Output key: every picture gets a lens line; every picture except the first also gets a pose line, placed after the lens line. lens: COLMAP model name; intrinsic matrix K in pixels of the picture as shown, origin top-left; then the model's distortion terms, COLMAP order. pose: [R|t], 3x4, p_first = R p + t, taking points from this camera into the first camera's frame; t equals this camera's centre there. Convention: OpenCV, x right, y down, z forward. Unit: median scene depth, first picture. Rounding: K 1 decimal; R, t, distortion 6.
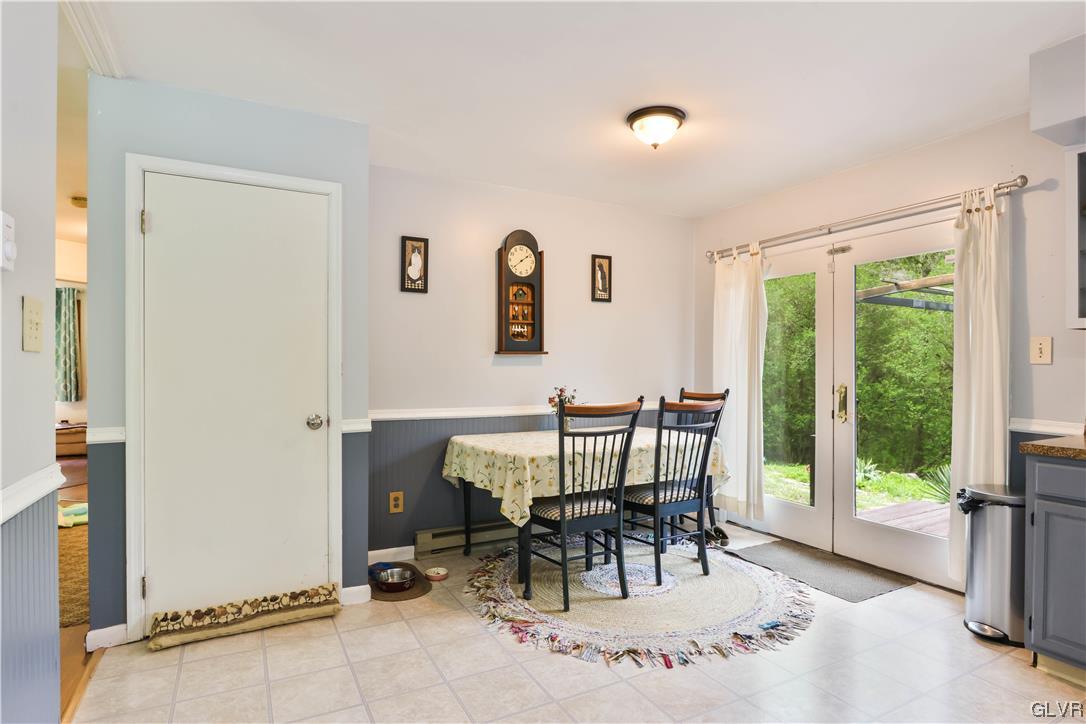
lens RADIAL K [[568.7, 0, 546.8], [0, 568.7, 364.3], [0, 0, 1]] dist [-0.012997, 0.003318]
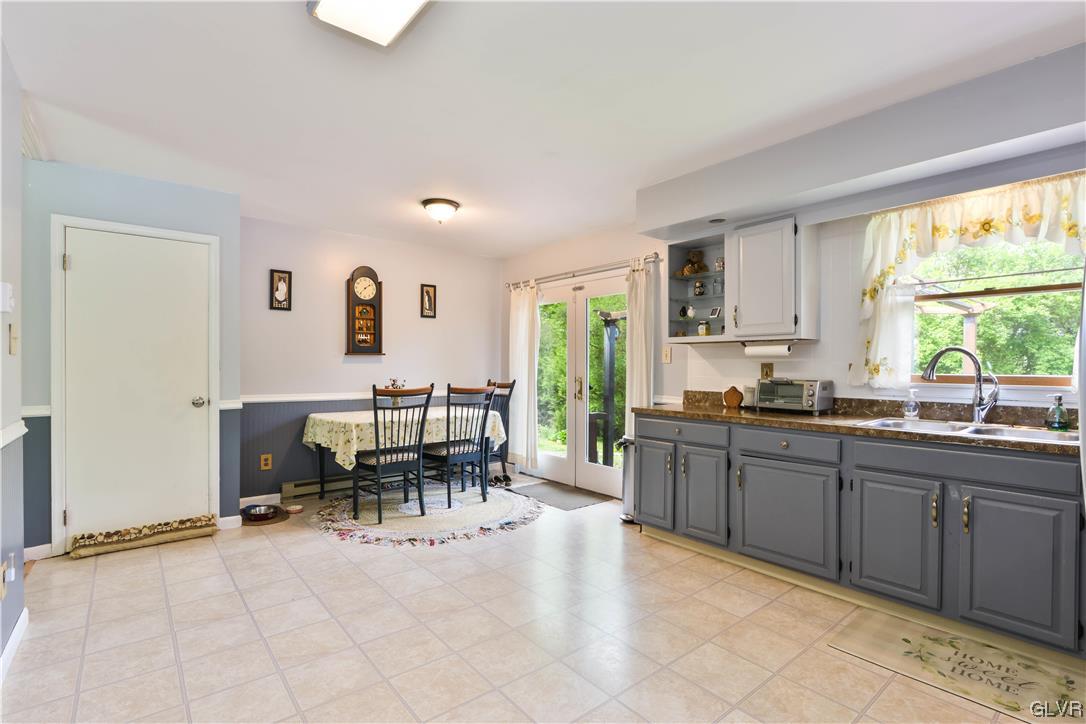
lens RADIAL K [[502.3, 0, 537.3], [0, 502.3, 364.2], [0, 0, 1]] dist [-0.011537, 0.002081]
pose [[0.982772, 0.001782, 0.184812, 0.192393], [-0.002528, 0.999990, 0.003801, -0.001703], [-0.184803, -0.004203, 0.982767, -0.386570]]
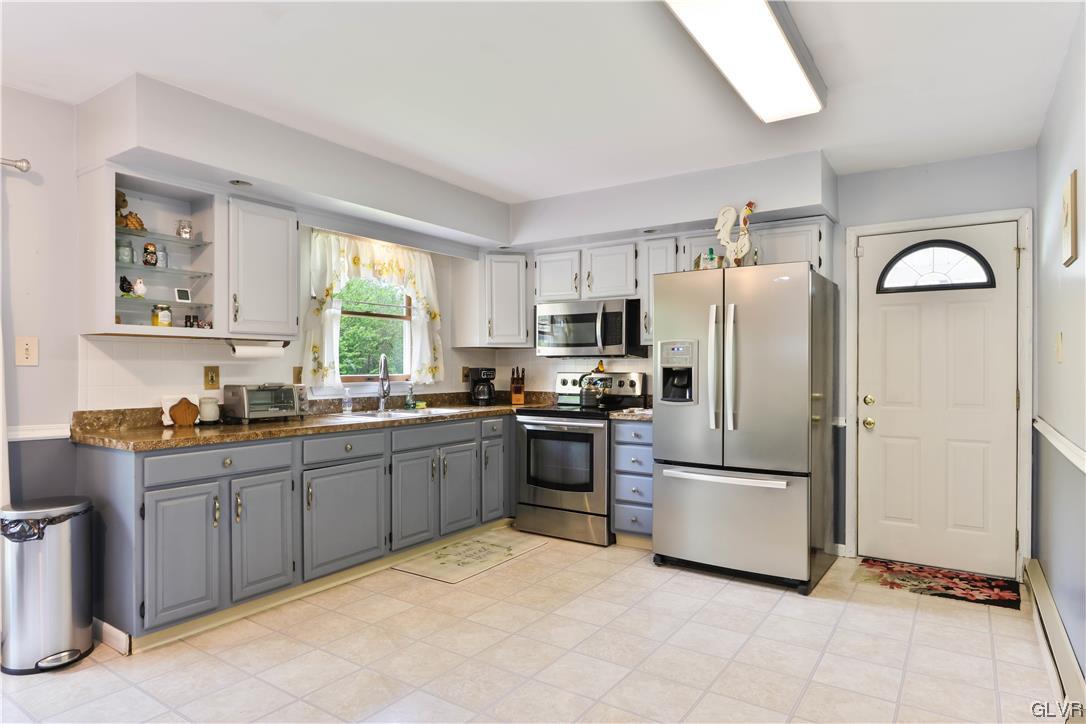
lens RADIAL K [[638.8, 0, 531.5], [0, 638.8, 367.6], [0, 0, 1]] dist [-0.006556, 0.002386]
pose [[-0.448374, -0.005503, 0.893829, -0.421060], [-0.007145, 0.999971, 0.002572, -0.006100], [-0.893817, -0.005233, -0.448401, 0.689703]]
